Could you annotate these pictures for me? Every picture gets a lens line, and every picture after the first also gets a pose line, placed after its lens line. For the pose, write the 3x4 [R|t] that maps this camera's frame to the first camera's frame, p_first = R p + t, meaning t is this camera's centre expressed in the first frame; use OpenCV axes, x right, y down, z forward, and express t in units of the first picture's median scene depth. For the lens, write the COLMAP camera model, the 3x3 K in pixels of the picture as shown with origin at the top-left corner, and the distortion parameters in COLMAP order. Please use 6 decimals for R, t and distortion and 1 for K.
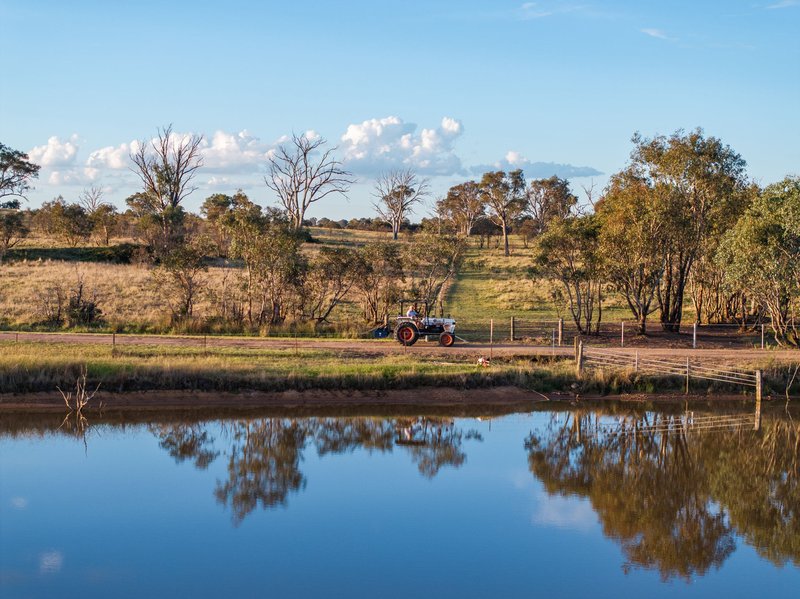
lens RADIAL K [[597.4, 0, 400.0], [0, 597.4, 299.5], [0, 0, 1]] dist [-0.001042, -0.000202]
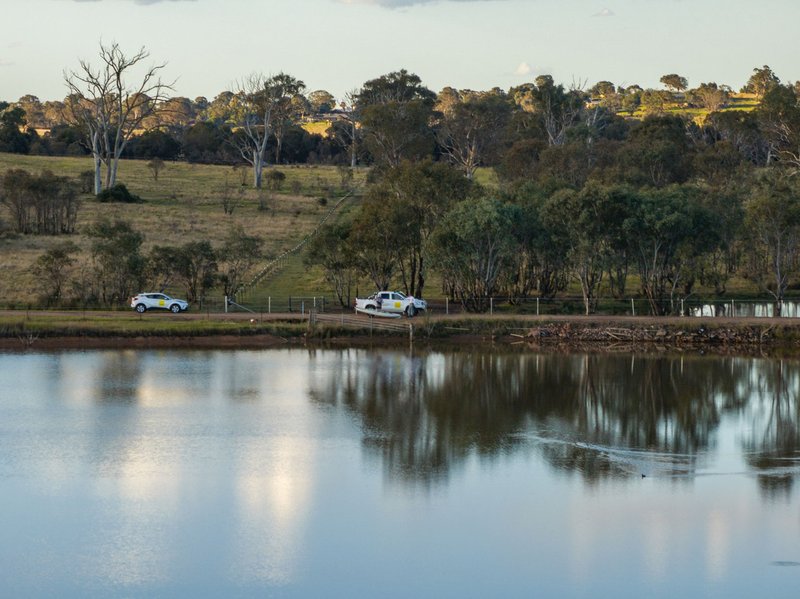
lens RADIAL K [[1398.3, 0, 400.0], [0, 1398.3, 299.5], [0, 0, 1]] dist [0.024768, 0.142451]
pose [[0.998271, -0.013125, 0.057303, 0.332219], [0.012059, 0.999749, 0.018905, -0.027401], [-0.057537, -0.018181, 0.998178, -3.008022]]
